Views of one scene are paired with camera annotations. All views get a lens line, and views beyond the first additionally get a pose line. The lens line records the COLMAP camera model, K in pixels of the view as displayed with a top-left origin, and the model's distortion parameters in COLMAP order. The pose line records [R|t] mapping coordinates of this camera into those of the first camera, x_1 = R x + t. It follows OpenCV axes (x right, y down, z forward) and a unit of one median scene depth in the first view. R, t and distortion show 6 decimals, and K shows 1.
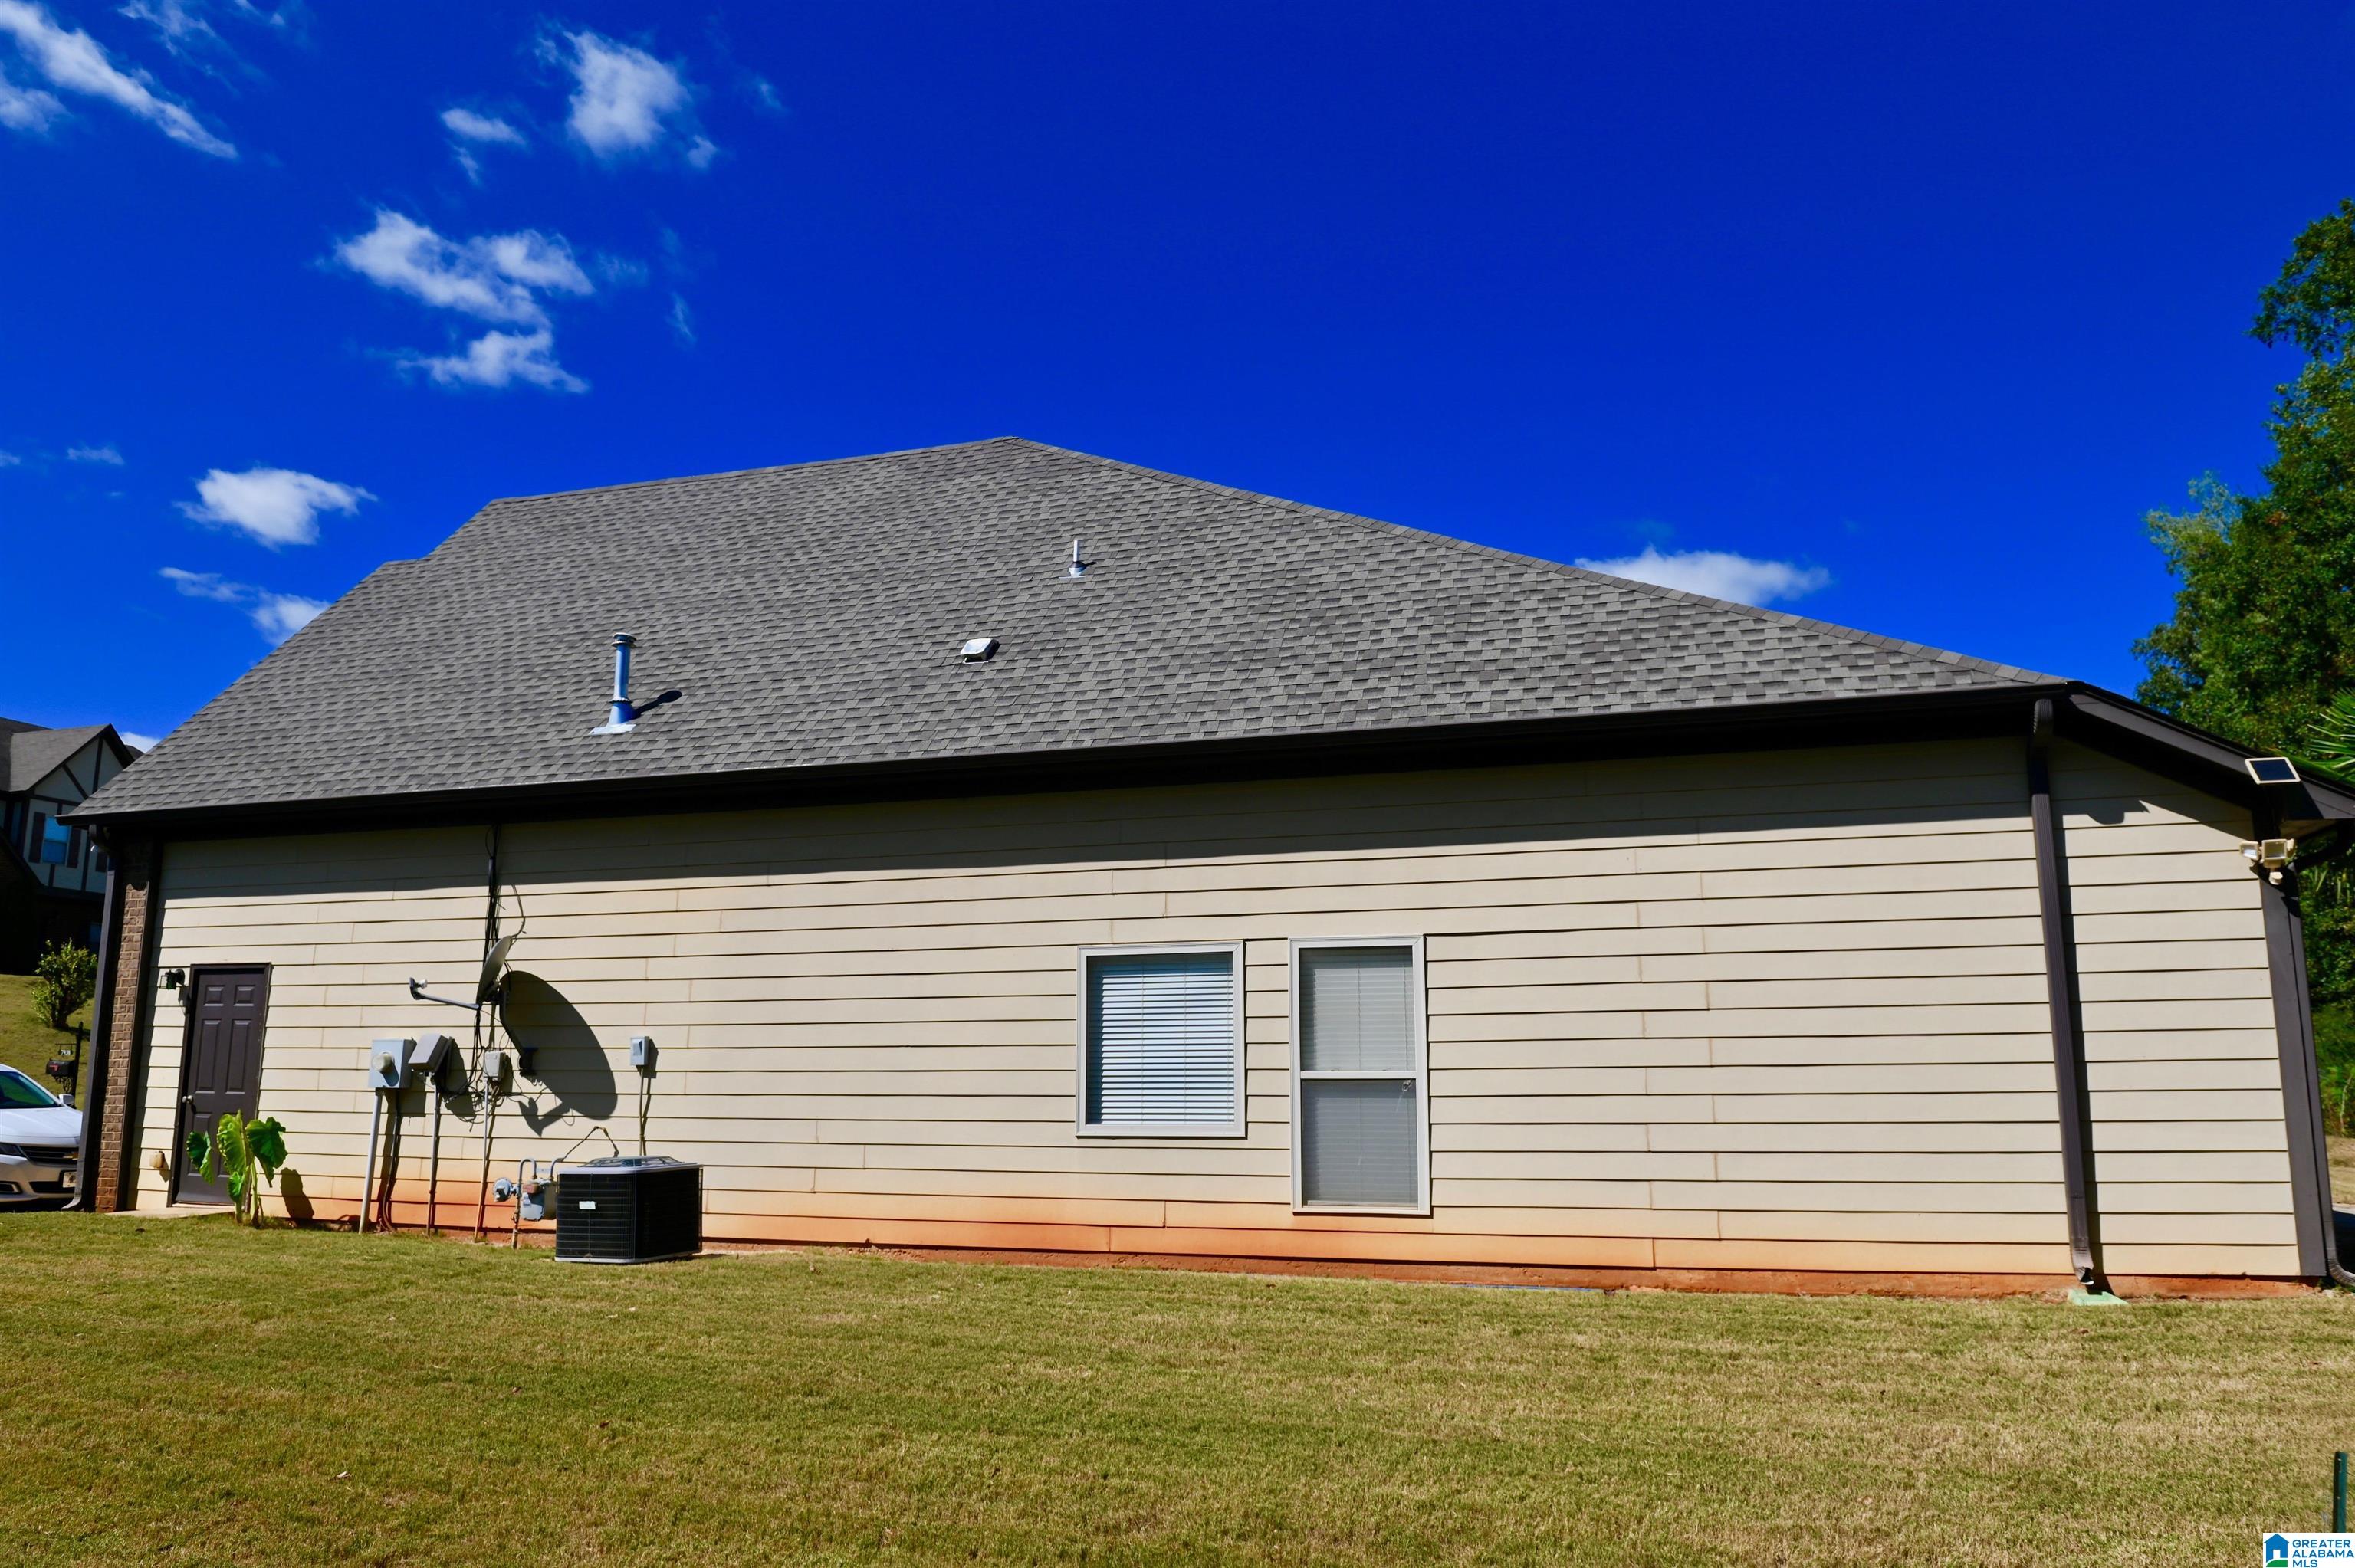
lens RADIAL K [[1620.9, 0, 1185.2], [0, 1620.9, 778.9], [0, 0, 1]] dist [-0.044633, -0.006011]
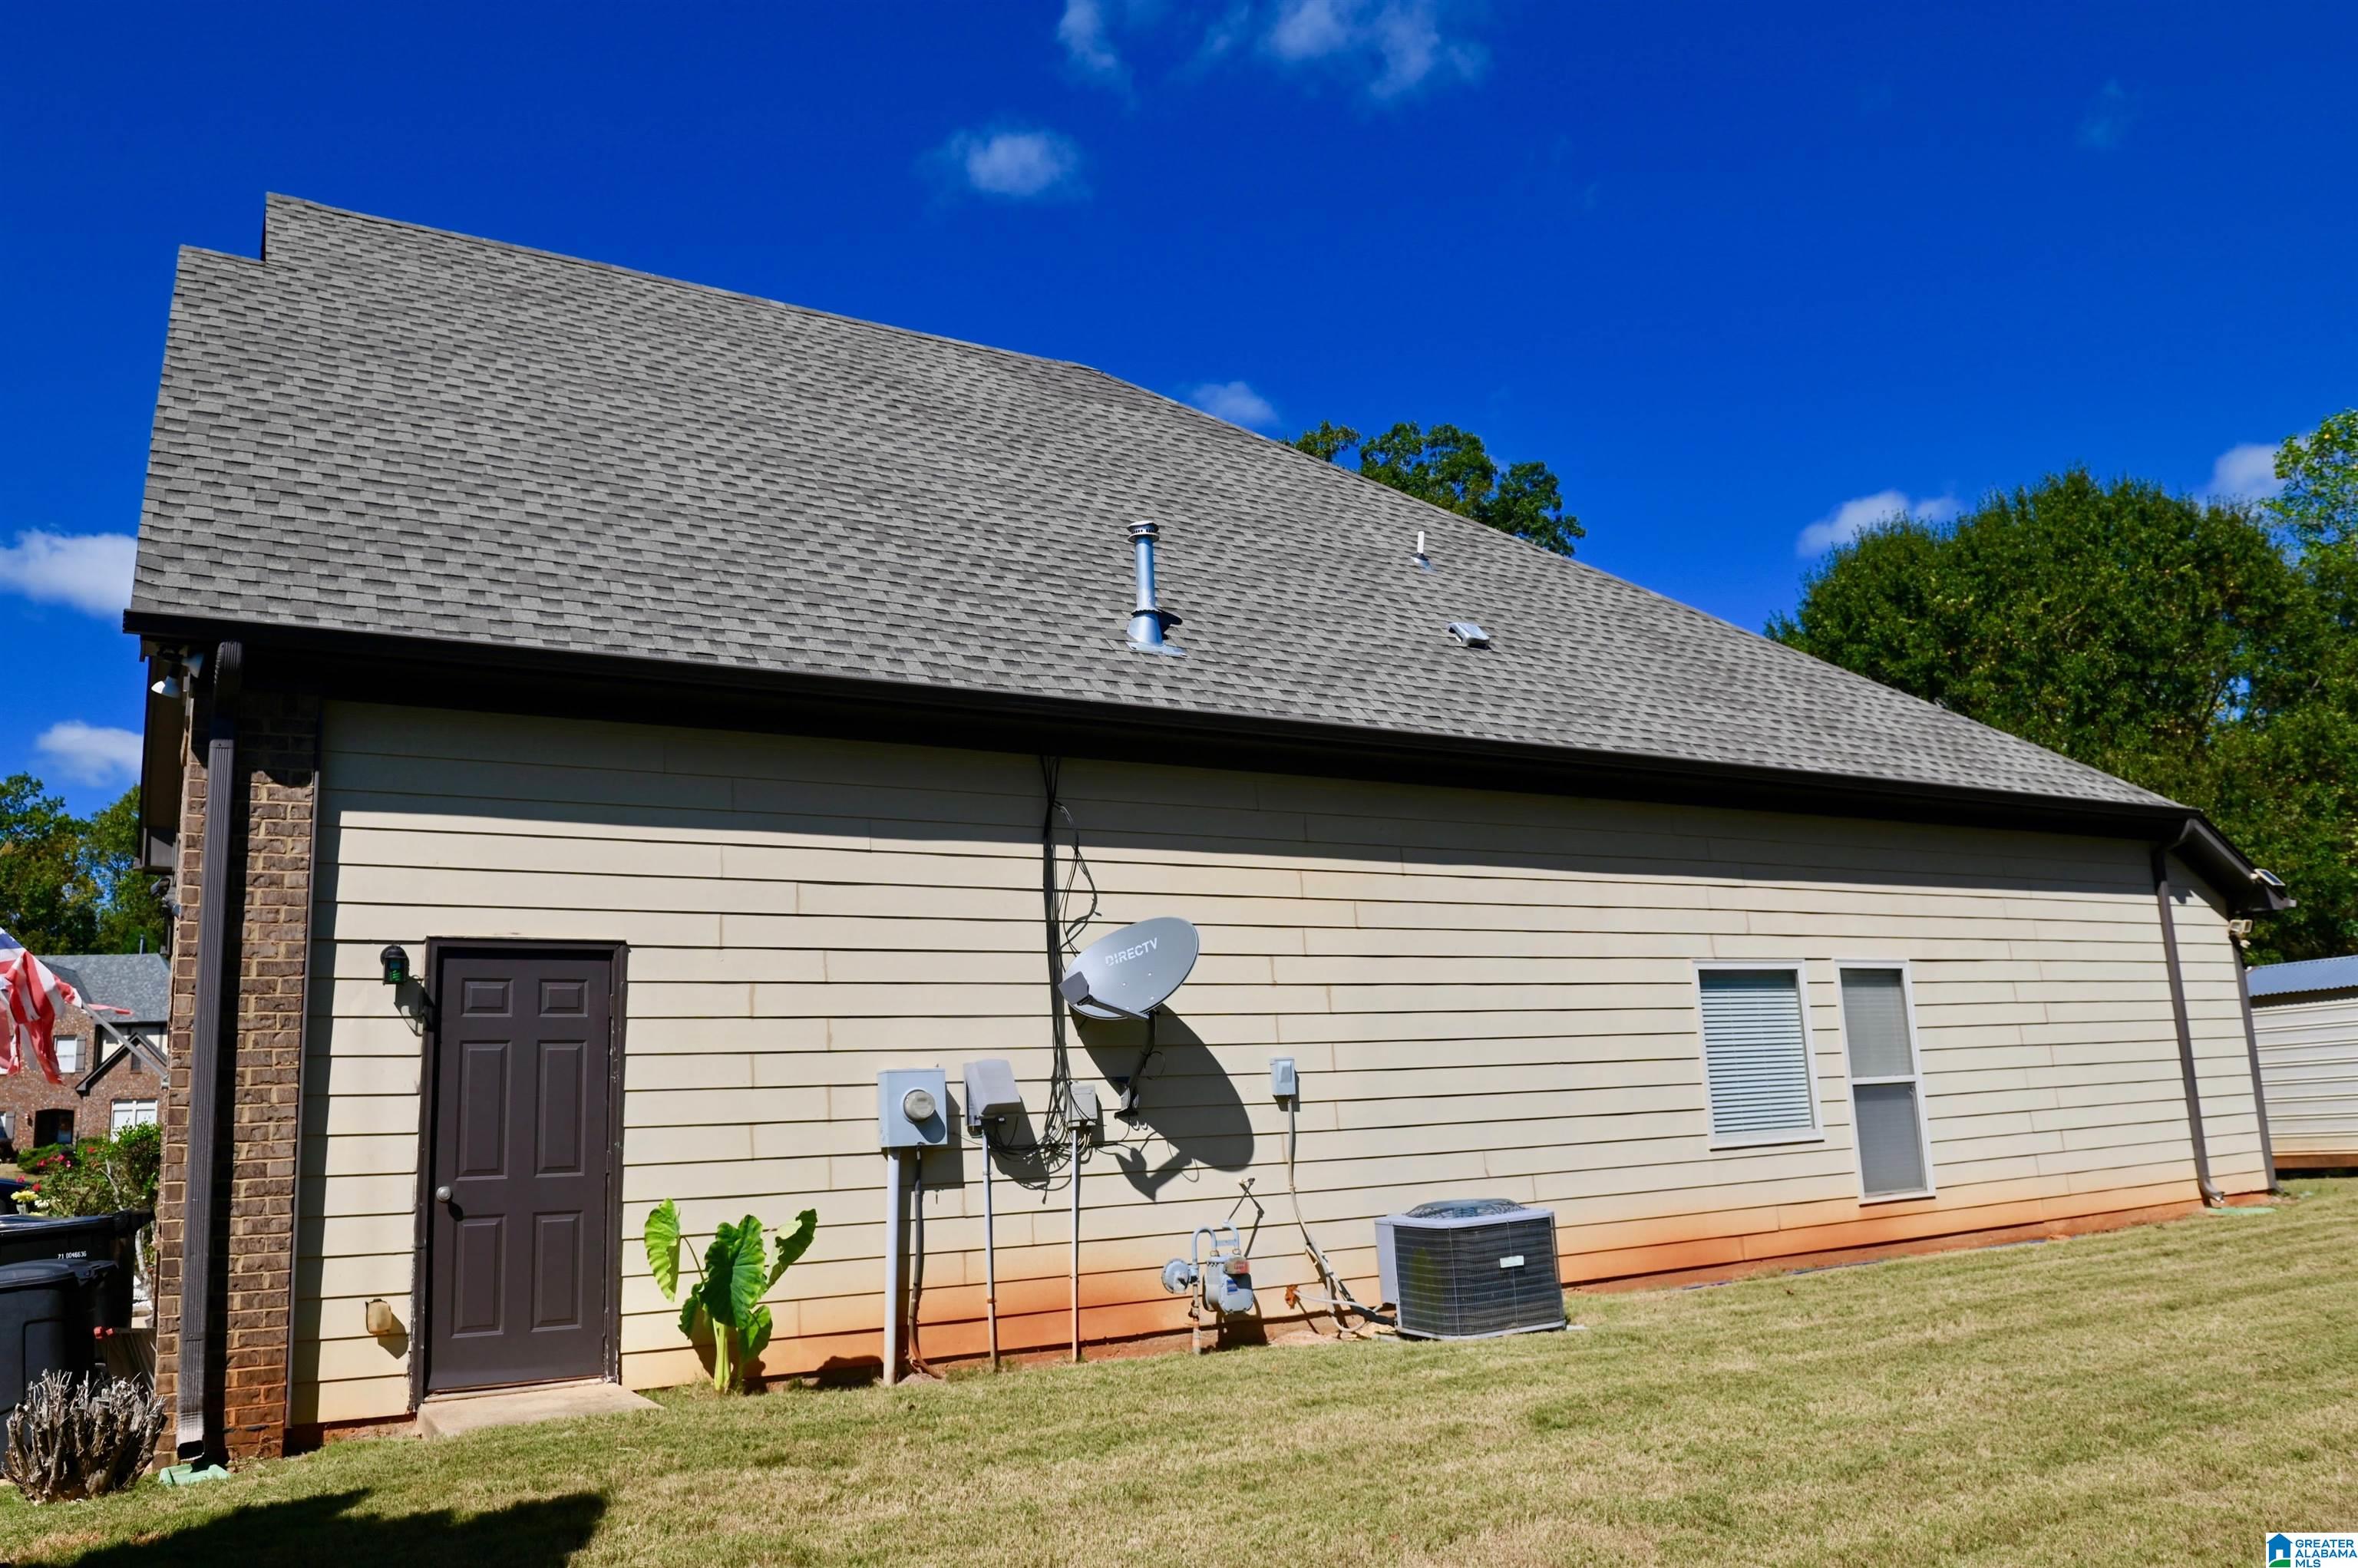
lens RADIAL K [[1623.2, 0, 1216.9], [0, 1623.2, 826.8], [0, 0, 1]] dist [-0.044633, -0.006011]
pose [[0.682569, 0.101860, 0.723688, -0.912635], [-0.085747, 0.994562, -0.059110, 0.097365], [-0.725773, -0.021707, 0.687591, 0.487021]]
